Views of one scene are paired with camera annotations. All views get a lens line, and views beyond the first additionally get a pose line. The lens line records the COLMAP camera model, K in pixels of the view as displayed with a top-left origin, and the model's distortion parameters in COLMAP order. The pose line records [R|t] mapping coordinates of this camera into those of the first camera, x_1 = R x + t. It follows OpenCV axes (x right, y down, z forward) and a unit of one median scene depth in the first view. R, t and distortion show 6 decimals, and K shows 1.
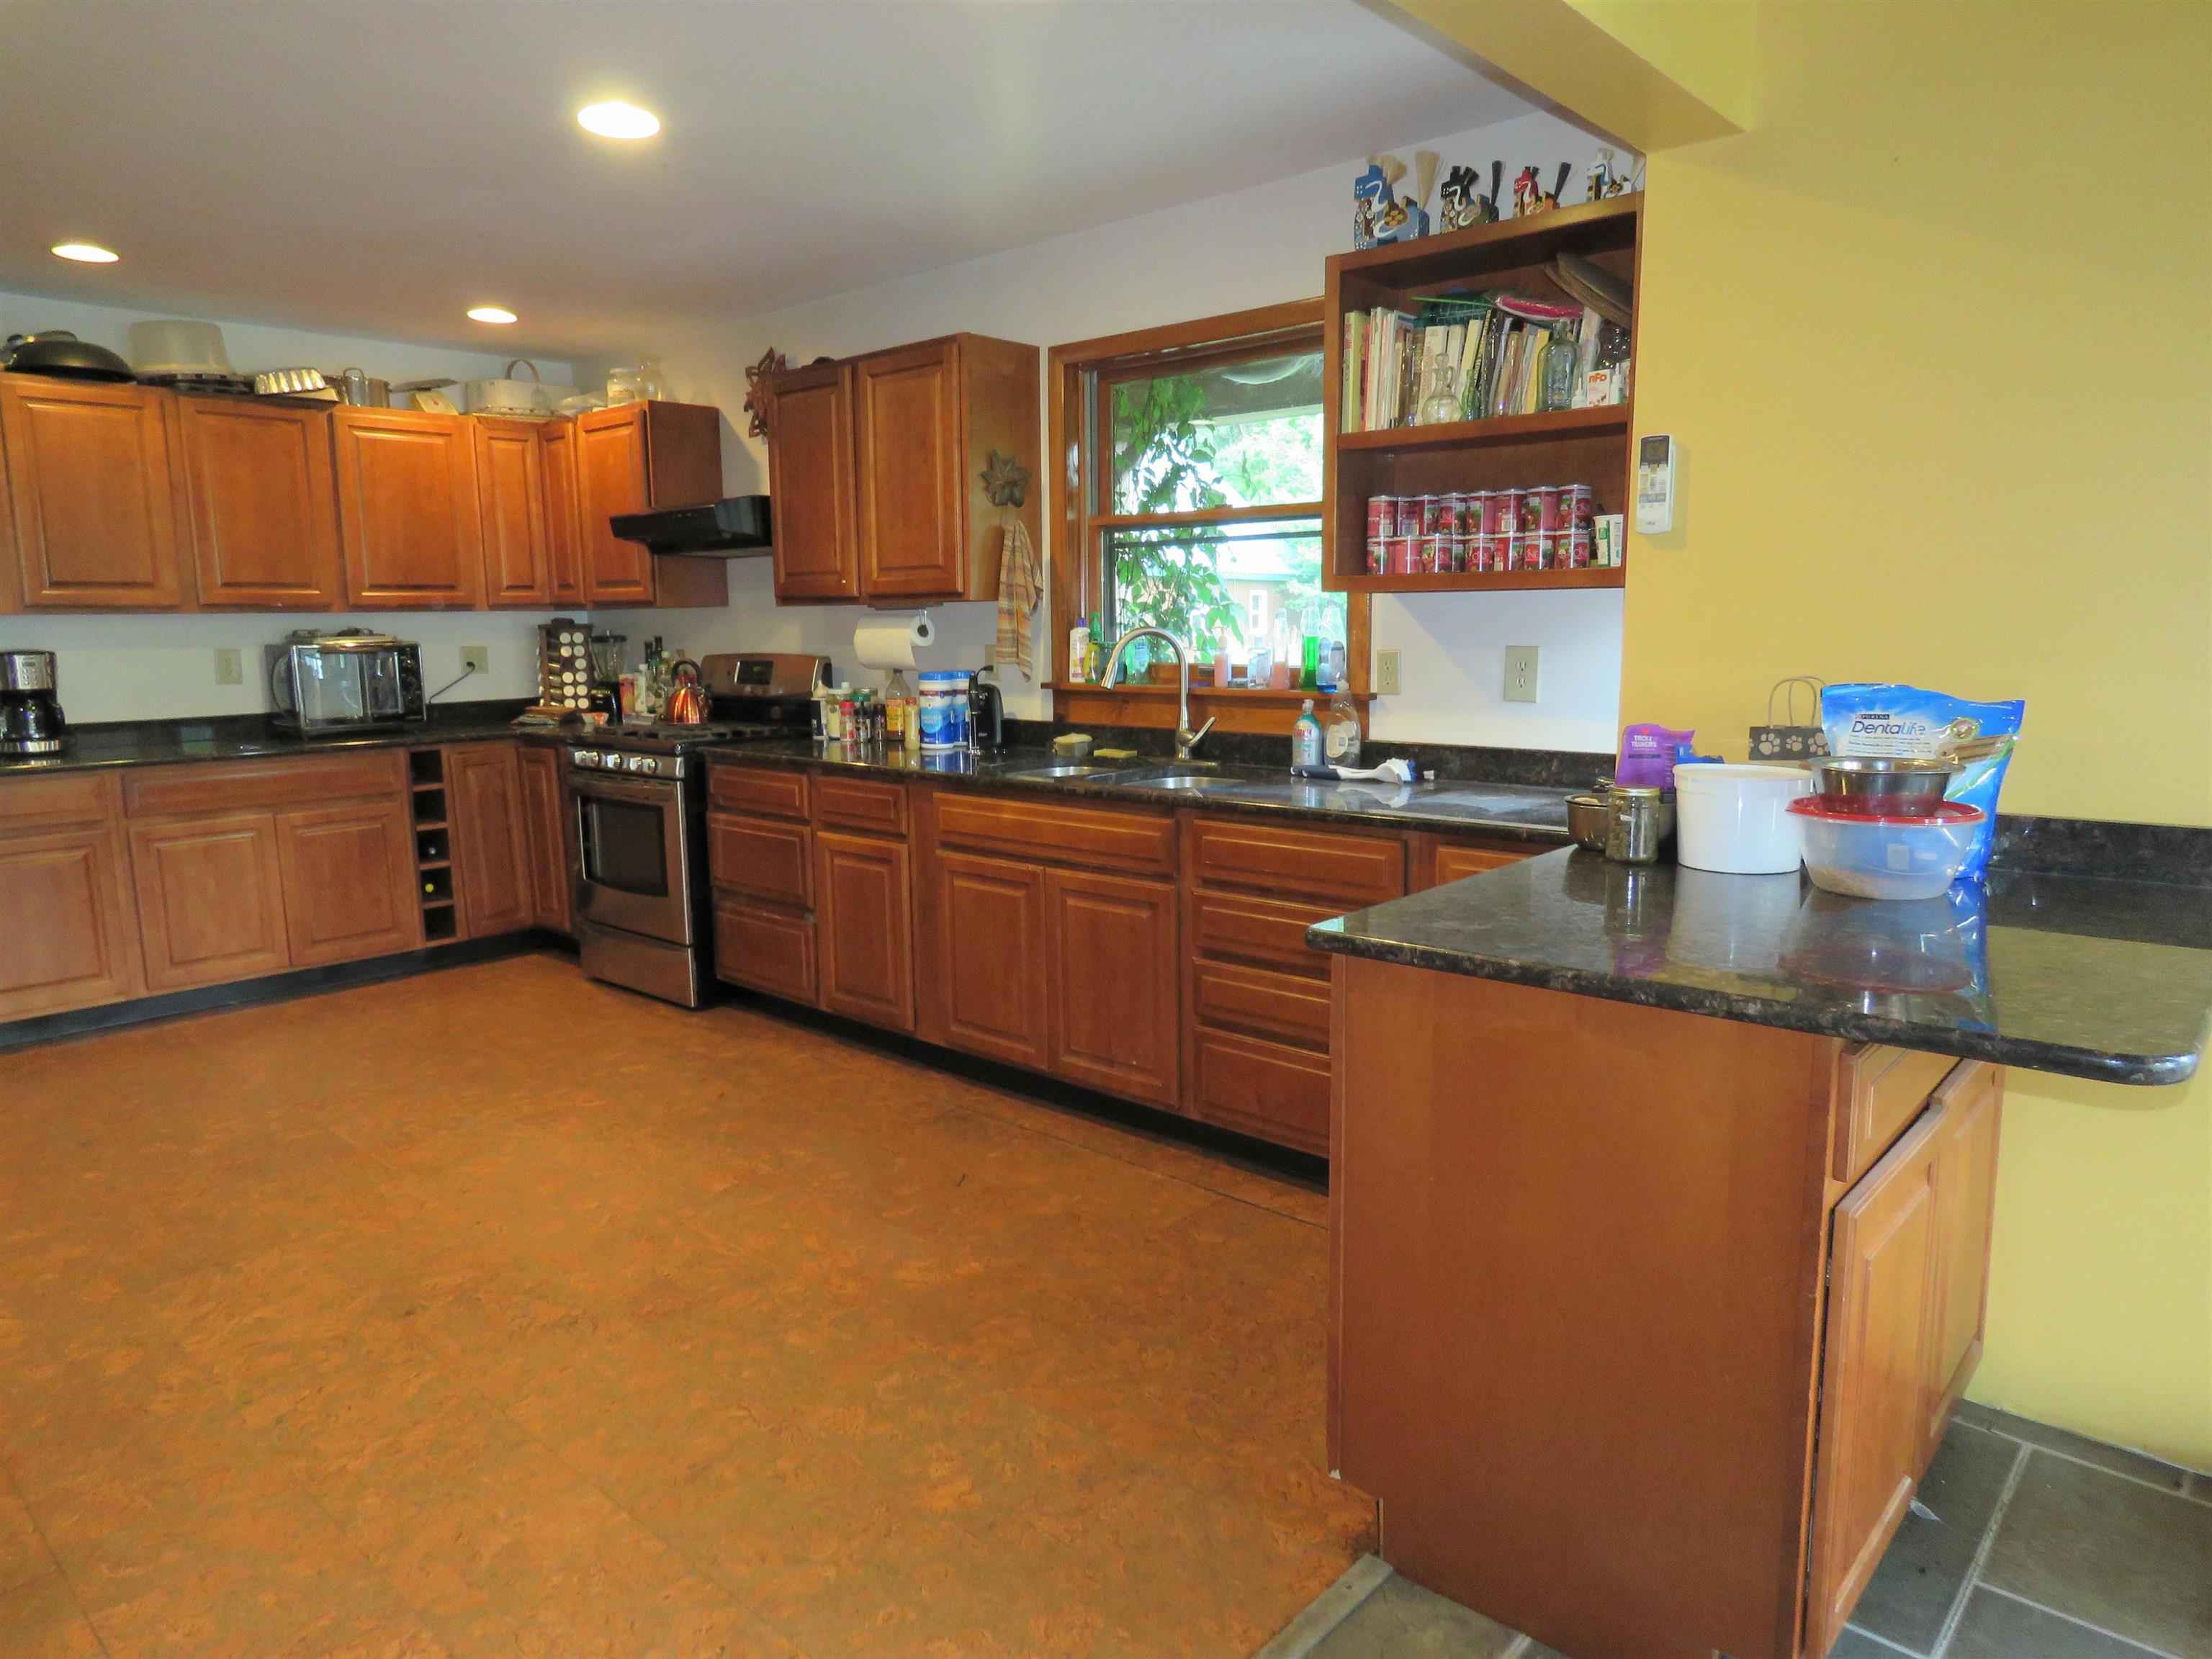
lens RADIAL K [[1409.1, 0, 1107.7], [0, 1409.1, 833.2], [0, 0, 1]] dist [-0.007996, 0.002160]
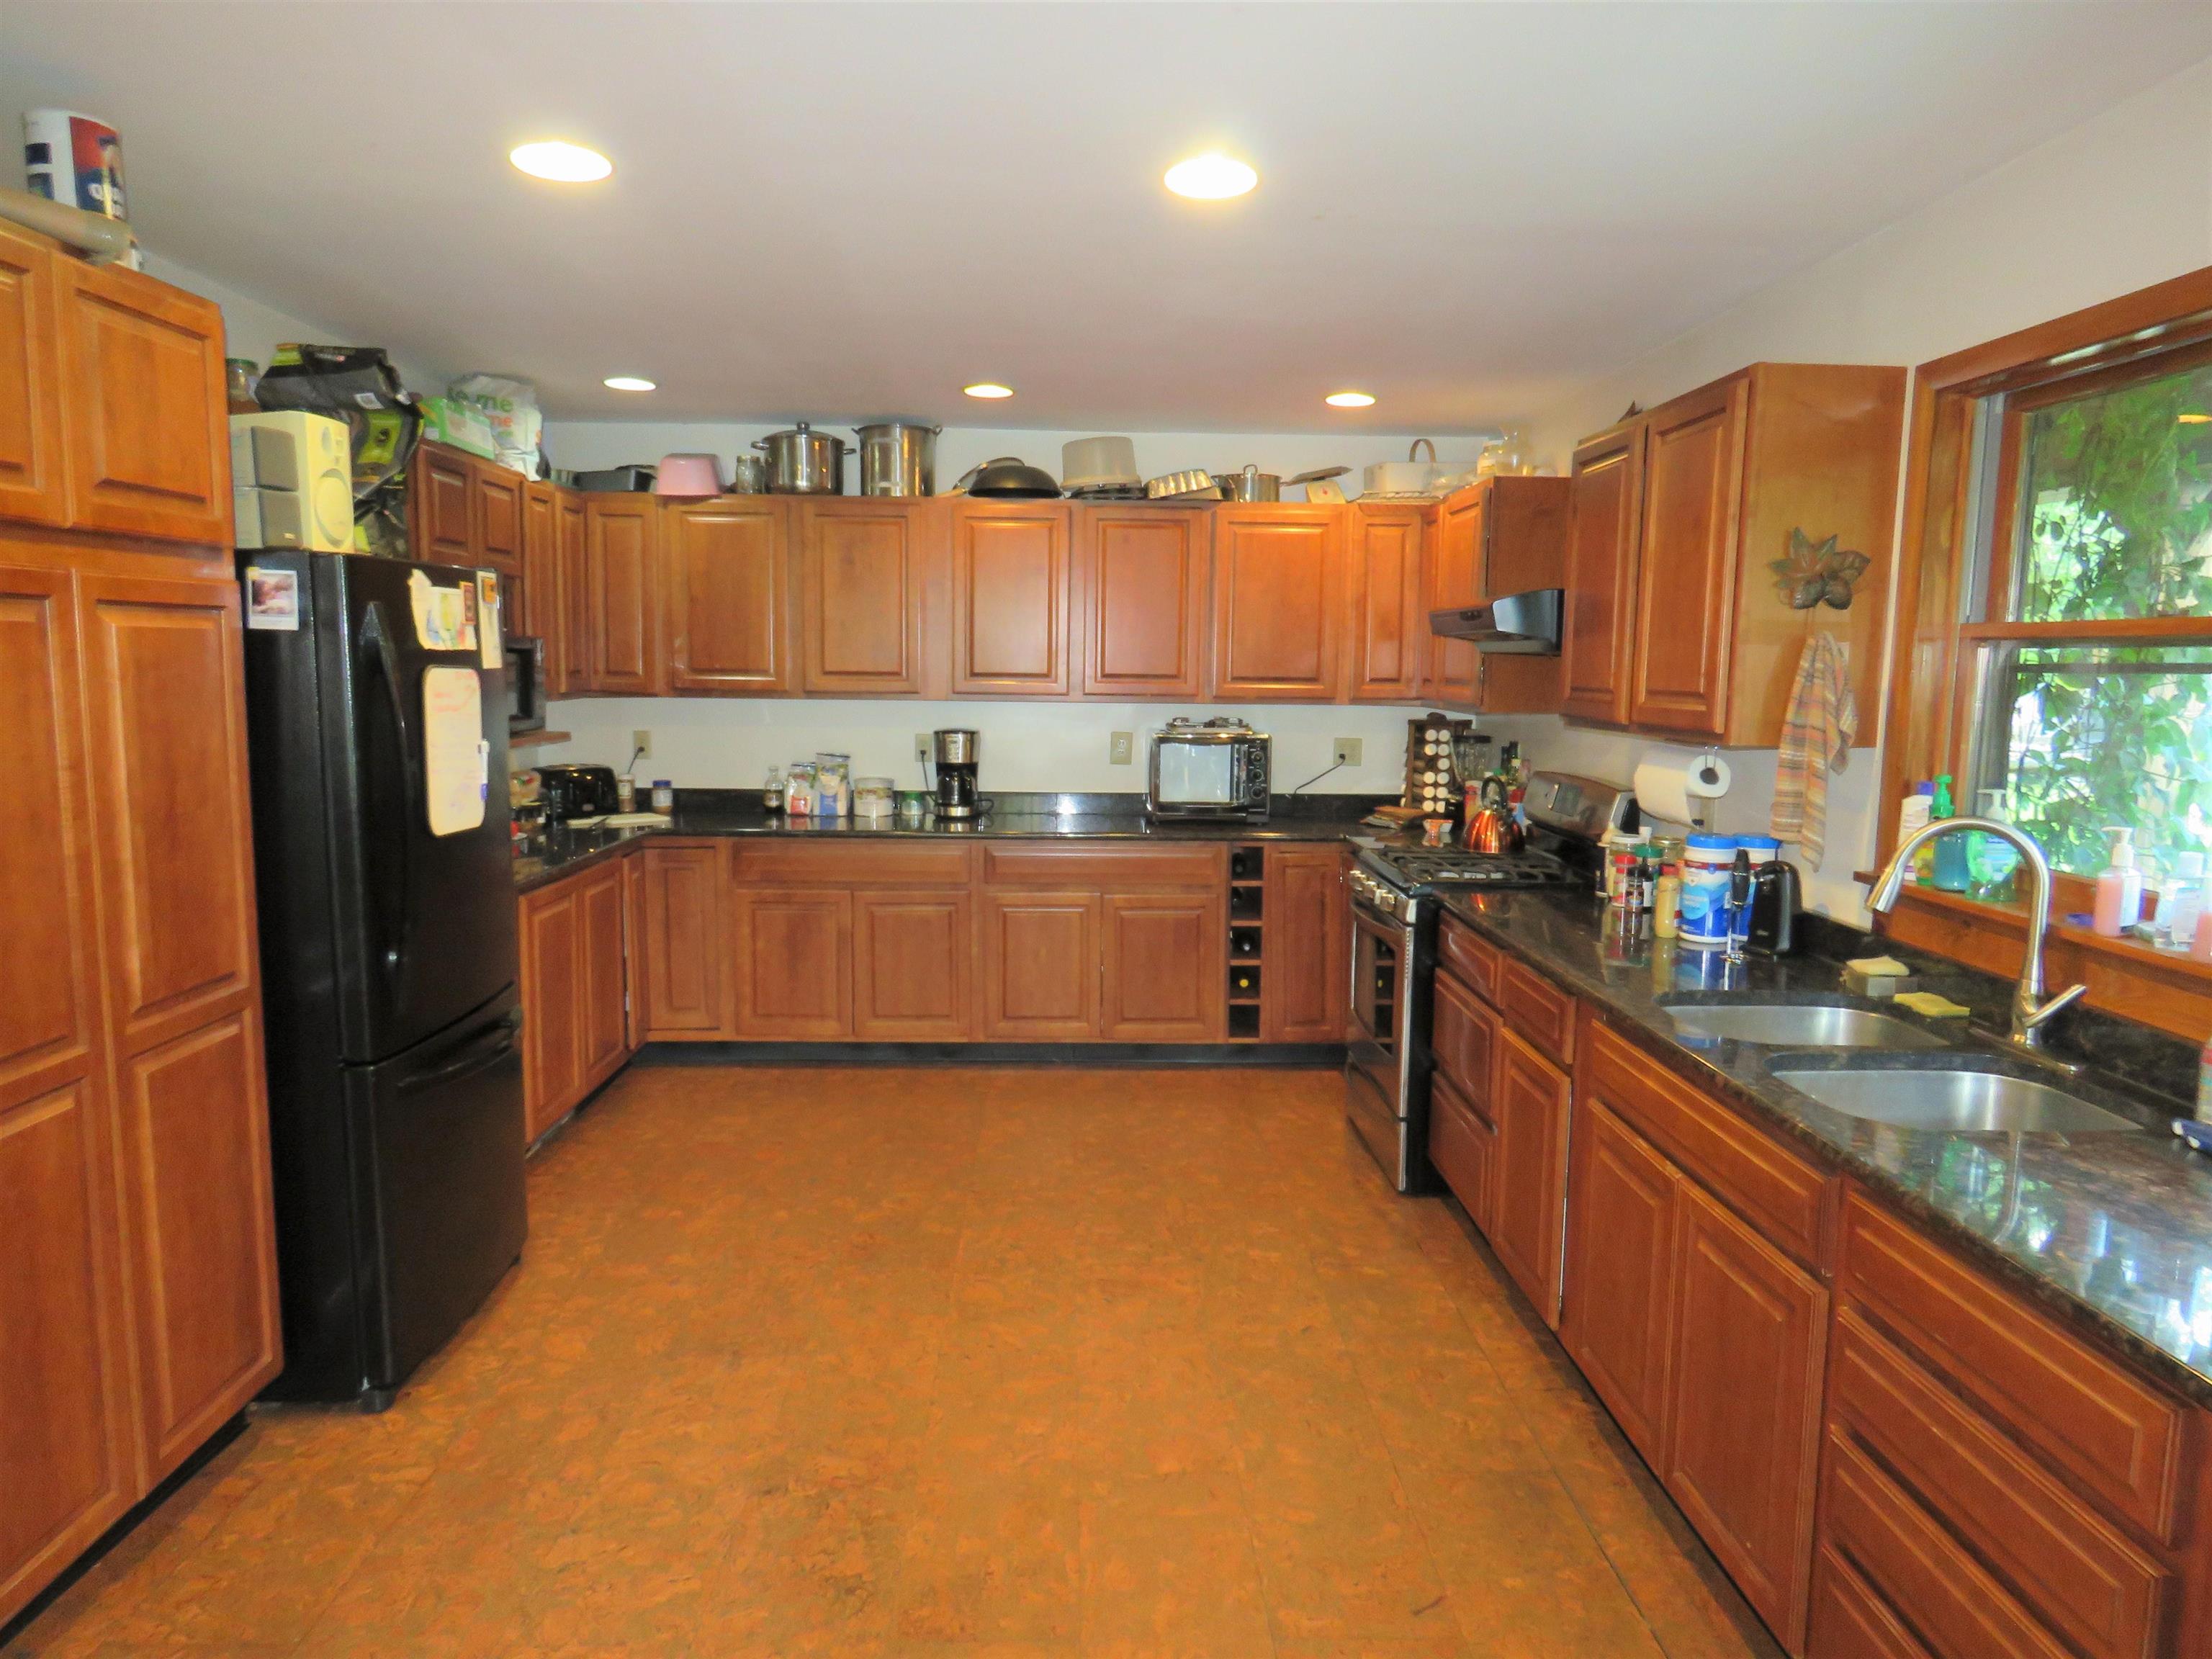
lens RADIAL K [[1409.1, 0, 1107.7], [0, 1409.1, 833.2], [0, 0, 1]] dist [-0.007996, 0.002160]
pose [[0.693972, 0.108481, -0.711783, 0.168610], [-0.131936, 0.991005, 0.022402, -0.087906], [0.707810, 0.078364, 0.702043, 0.269647]]
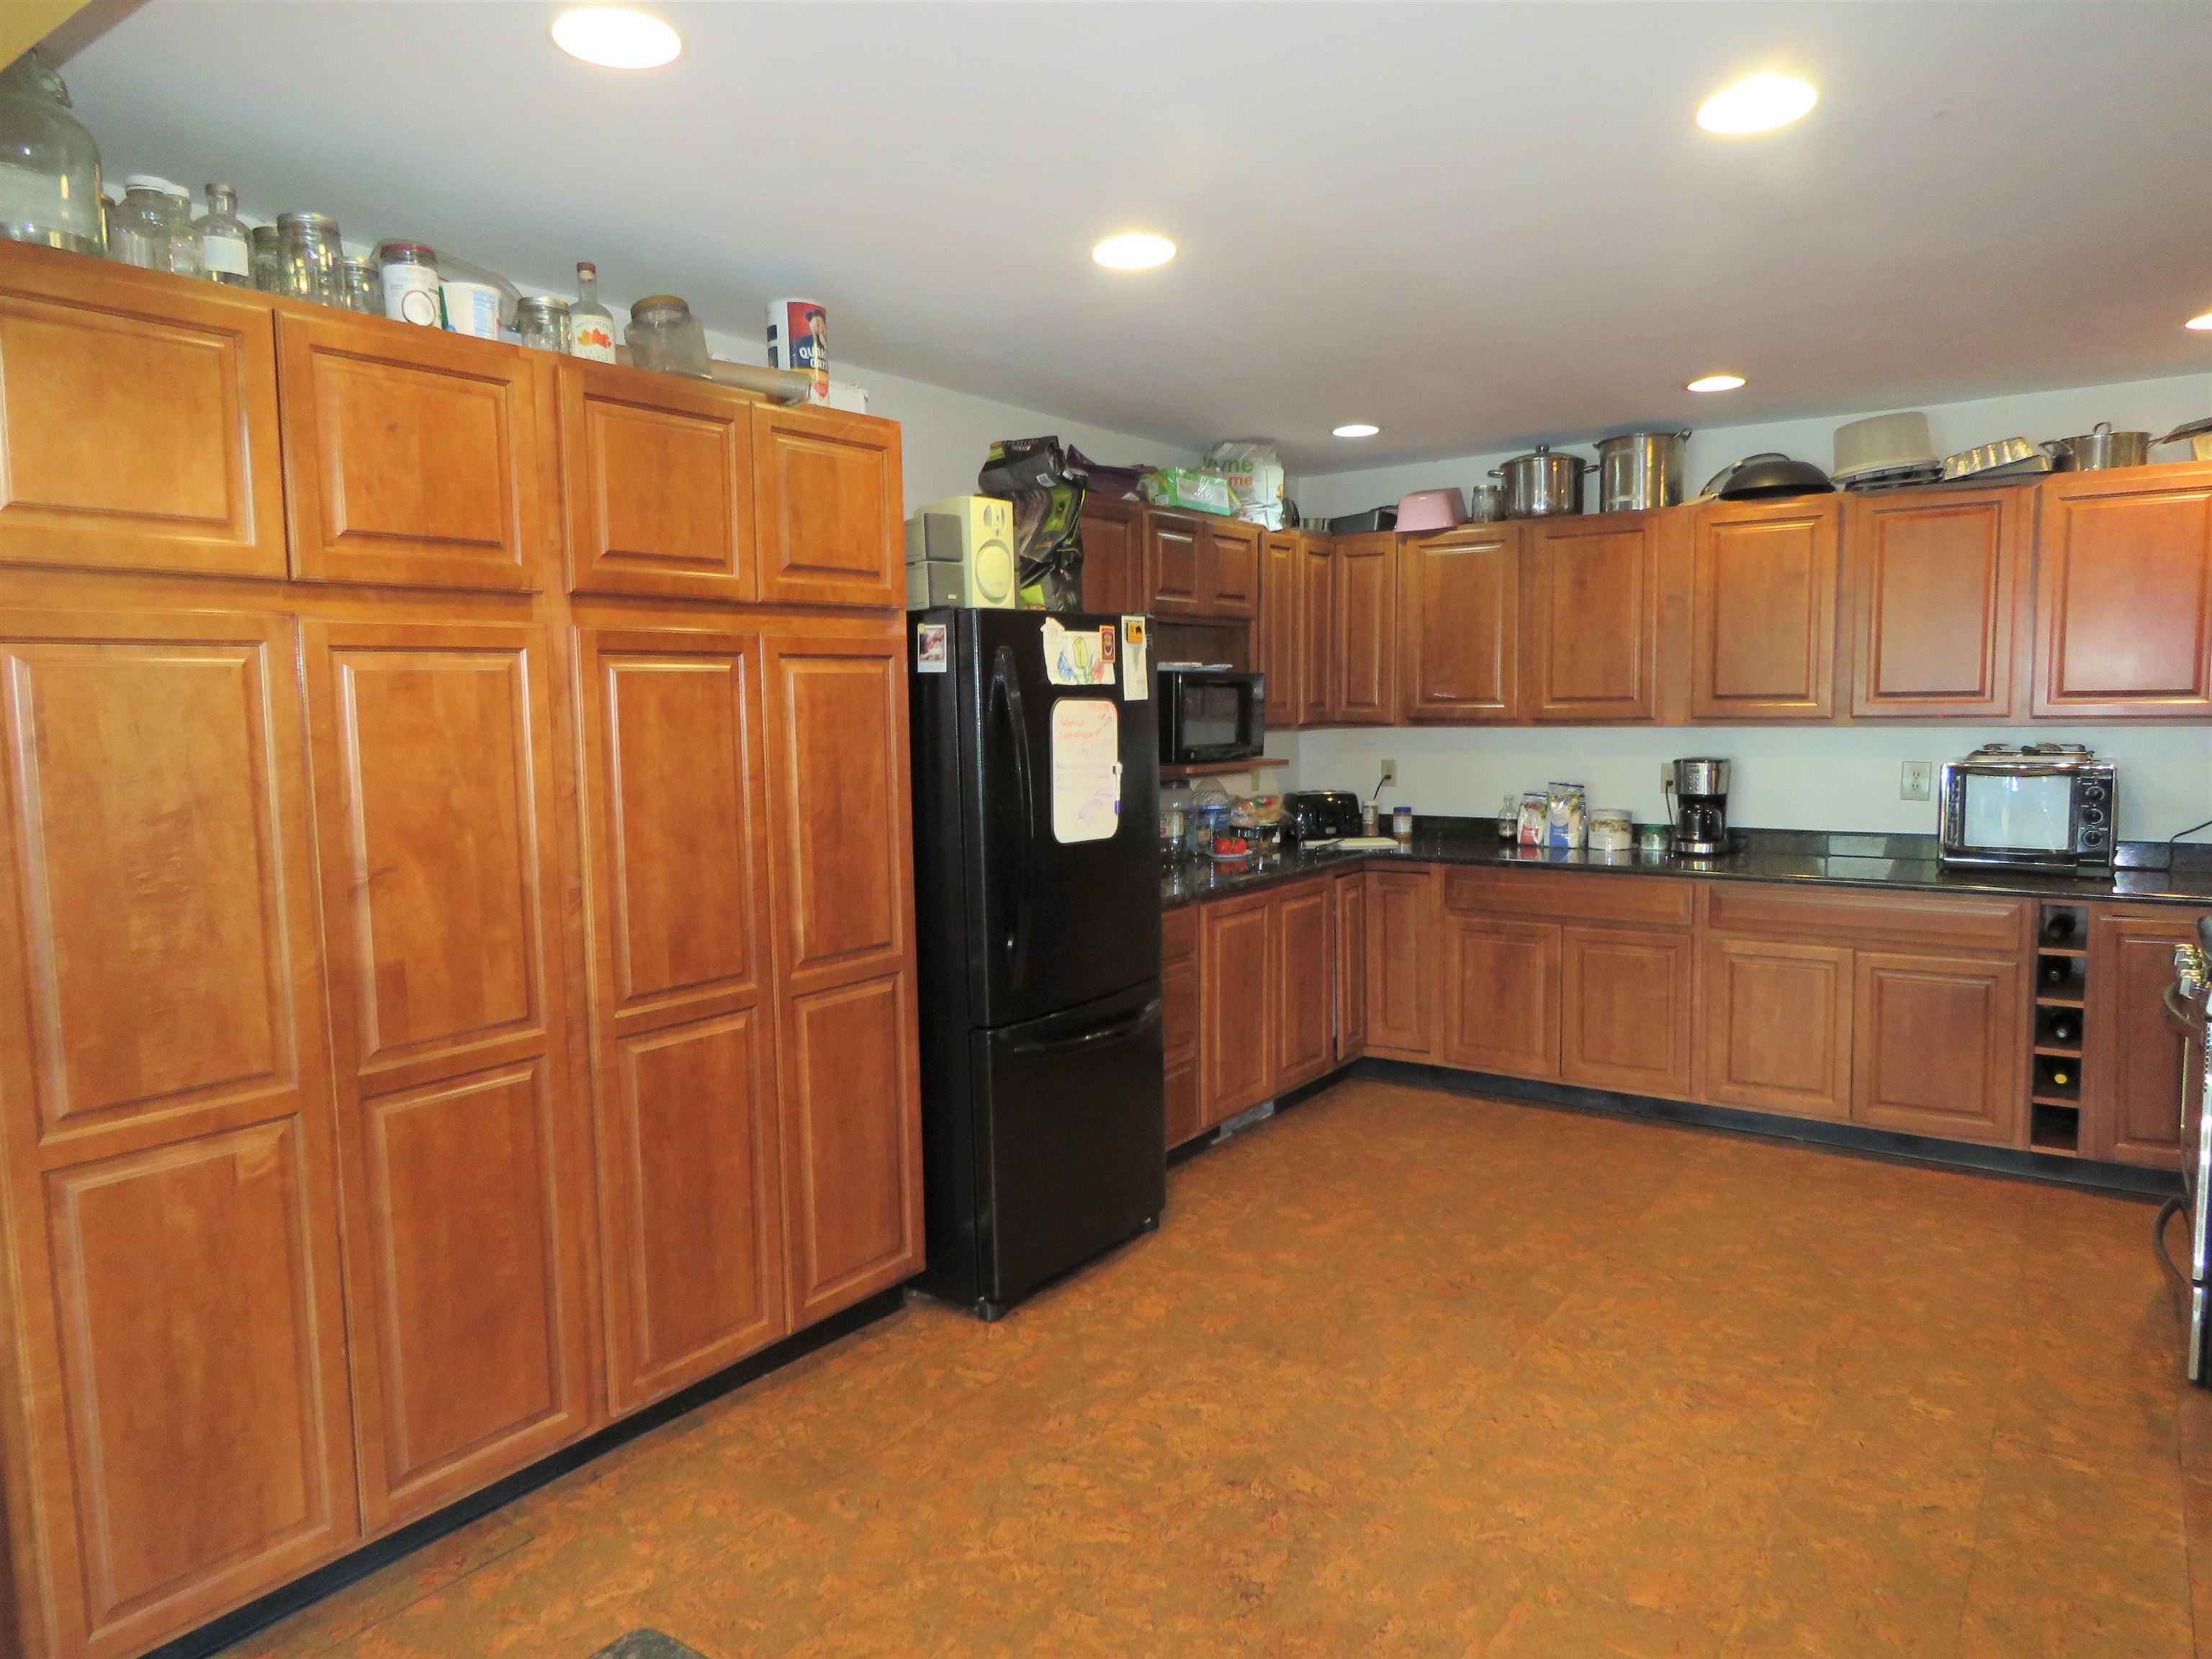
lens RADIAL K [[1409.1, 0, 1107.7], [0, 1409.1, 833.2], [0, 0, 1]] dist [-0.007996, 0.002160]
pose [[0.117717, 0.105377, -0.987440, 0.244720], [-0.138131, 0.986425, 0.088802, -0.107171], [0.983393, 0.125942, 0.130675, 0.425458]]
